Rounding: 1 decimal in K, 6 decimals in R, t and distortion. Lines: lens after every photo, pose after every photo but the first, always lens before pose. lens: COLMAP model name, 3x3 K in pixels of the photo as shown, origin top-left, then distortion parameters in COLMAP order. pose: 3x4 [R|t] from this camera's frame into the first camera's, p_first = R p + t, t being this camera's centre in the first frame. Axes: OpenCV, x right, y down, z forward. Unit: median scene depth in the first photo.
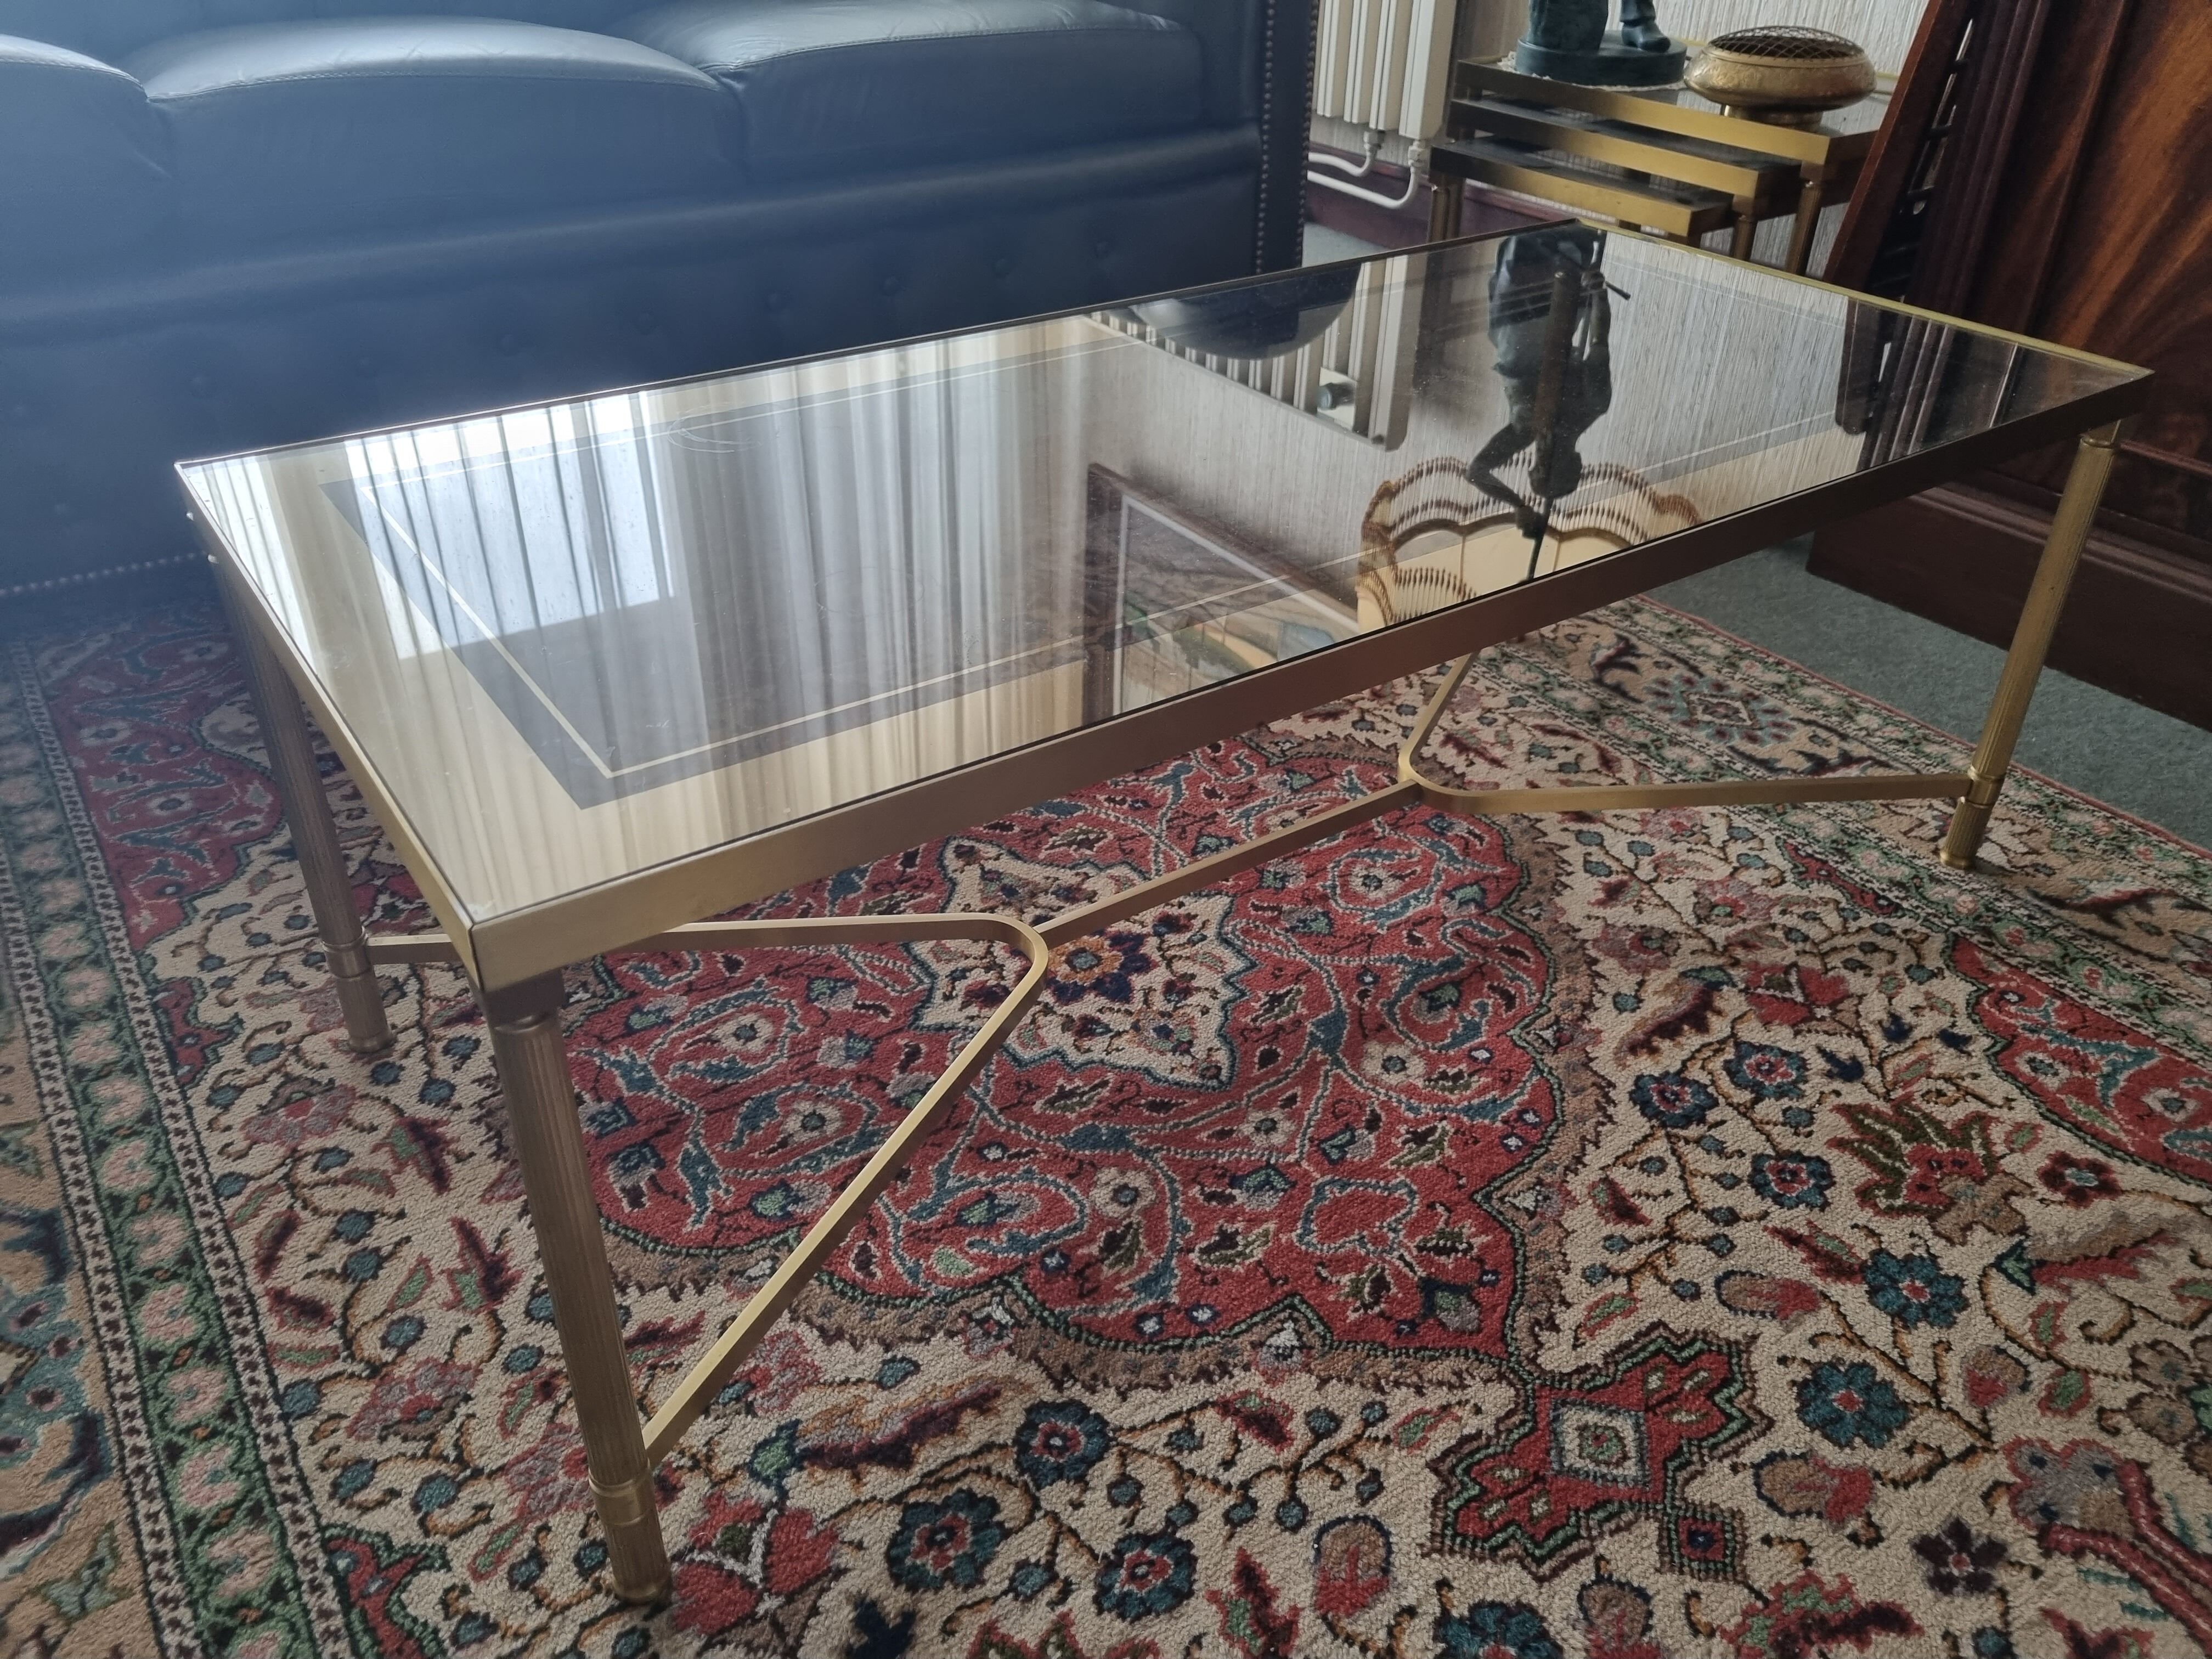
lens RADIAL K [[1686.0, 0, 1106.0], [0, 1686.0, 829.5], [0, 0, 1]] dist [0.056094, -0.035574]
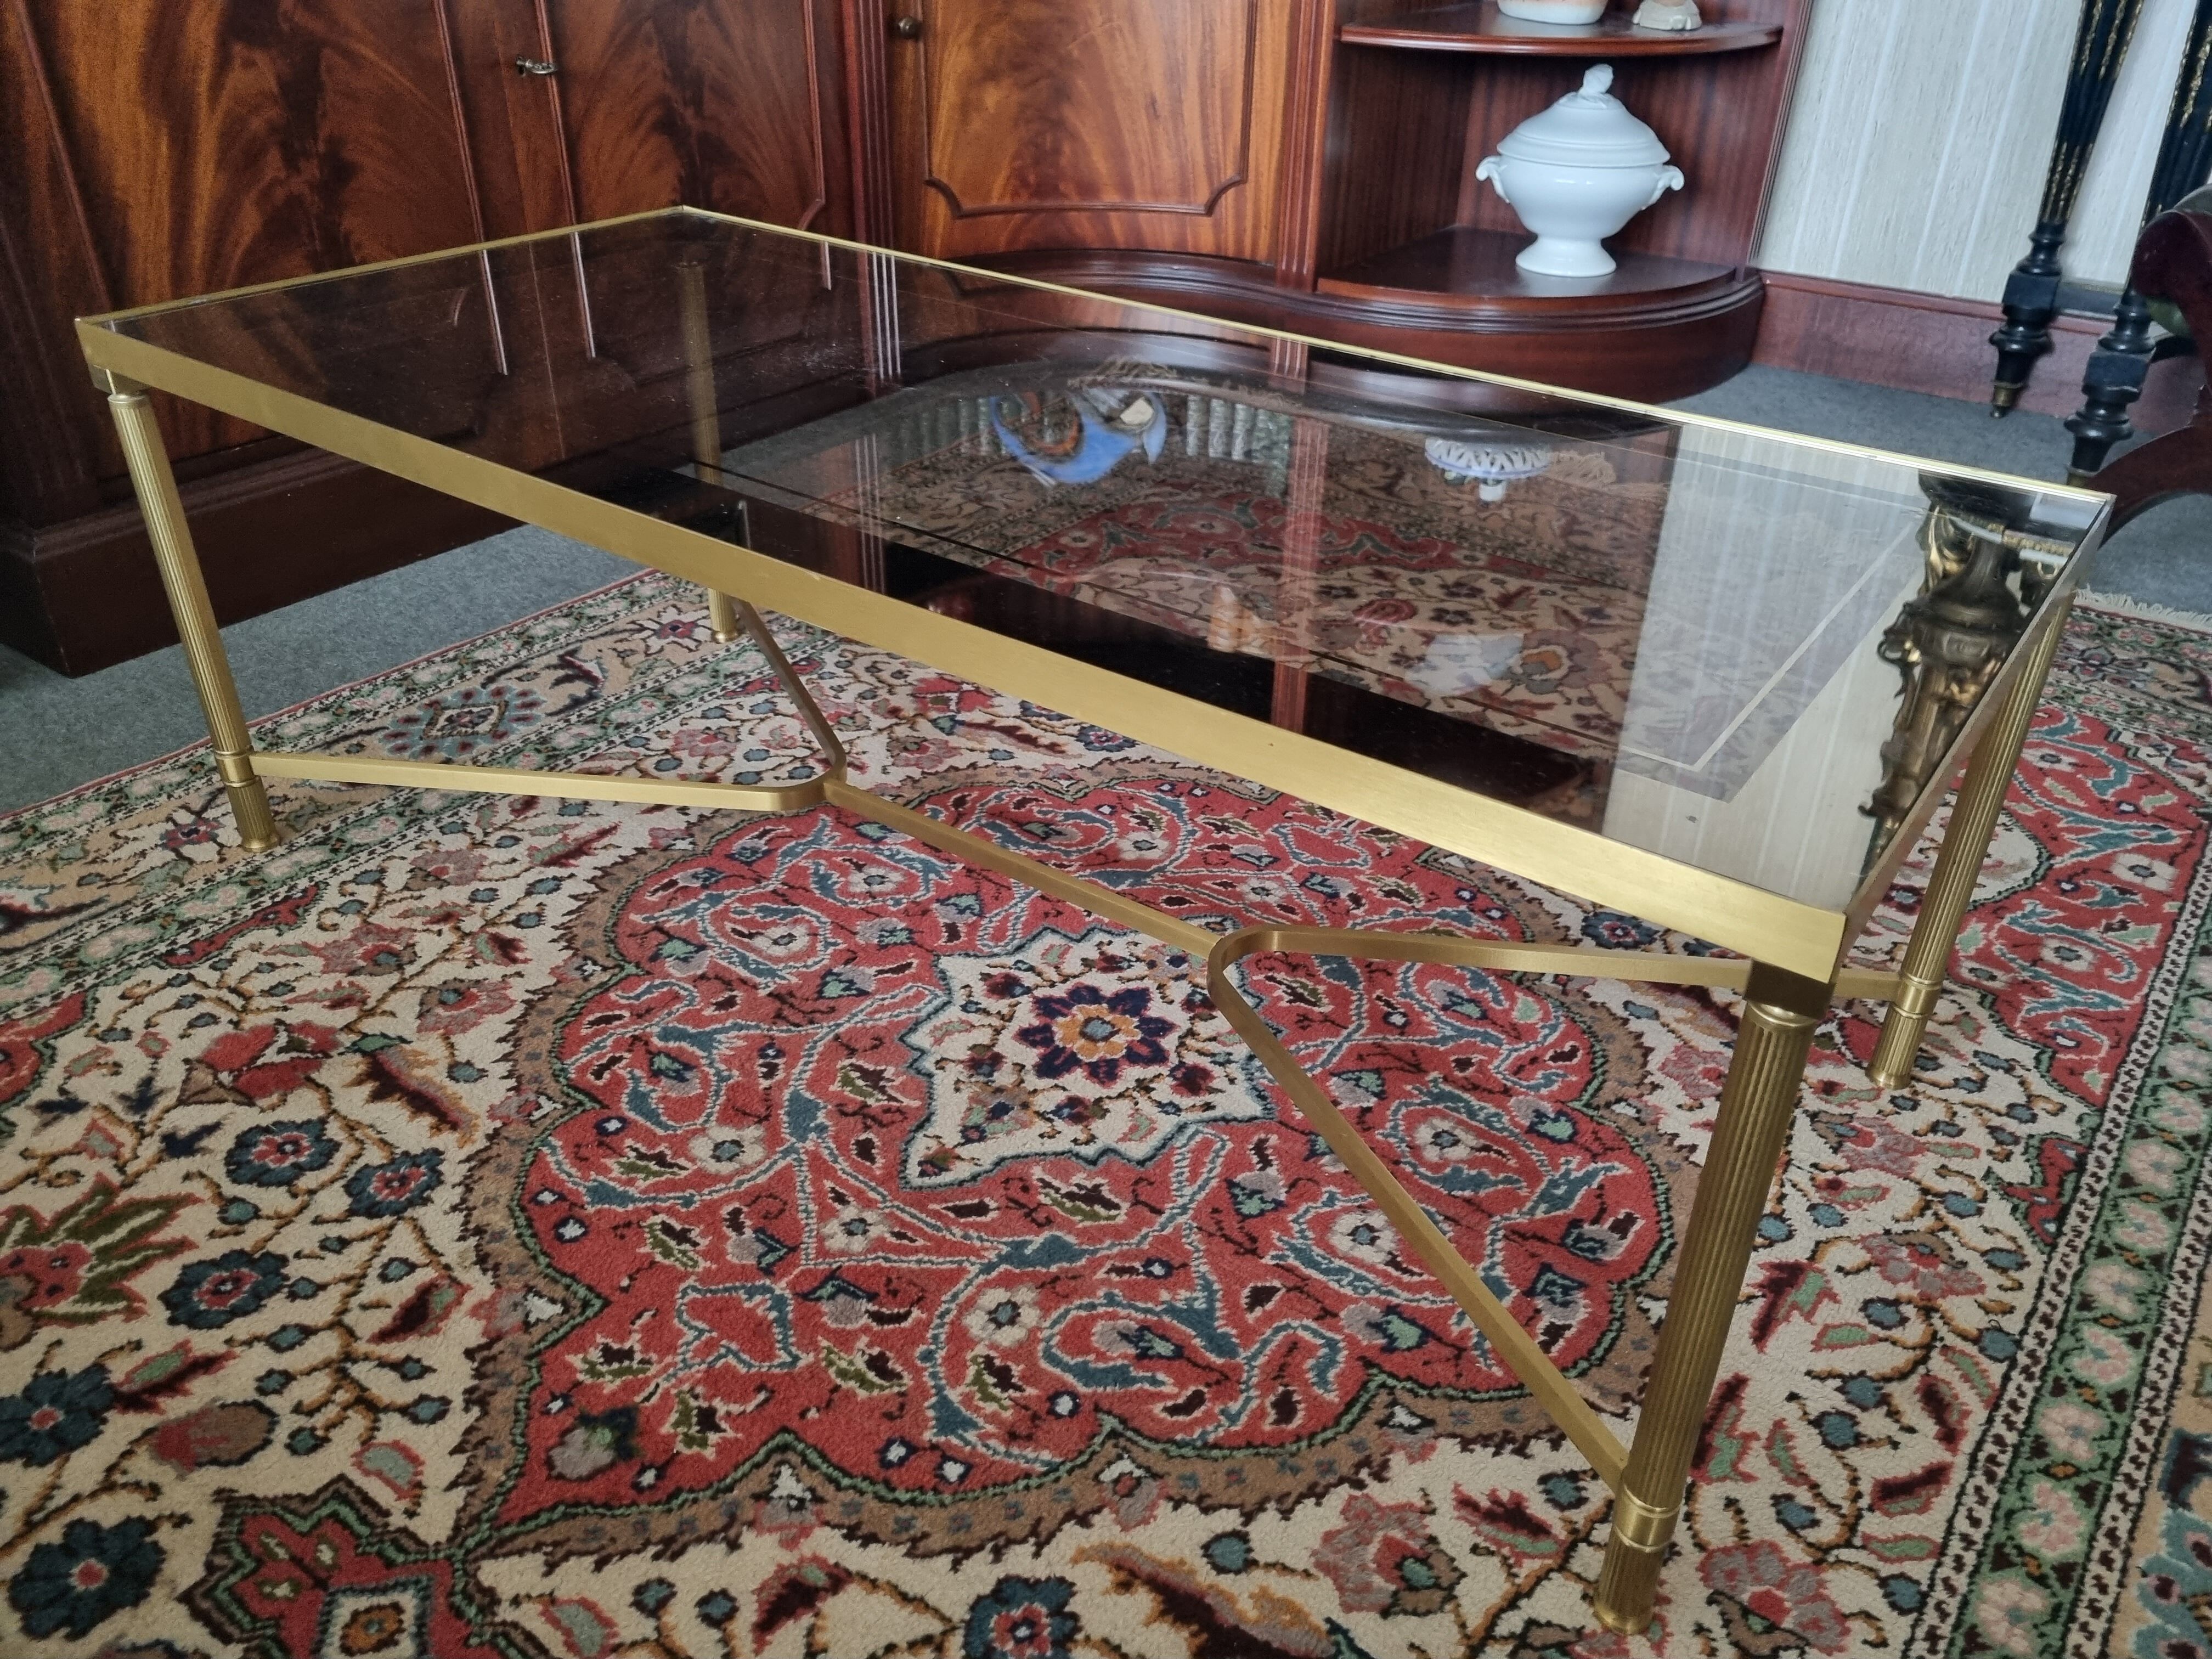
lens RADIAL K [[1665.1, 0, 1166.8], [0, 1665.1, 774.0], [0, 0, 1]] dist [0.051450, -0.035886]
pose [[-0.344506, -0.497705, 0.795993, -0.873365], [0.479952, 0.635336, 0.604975, -0.698289], [-0.806822, 0.590456, 0.019998, 1.095935]]
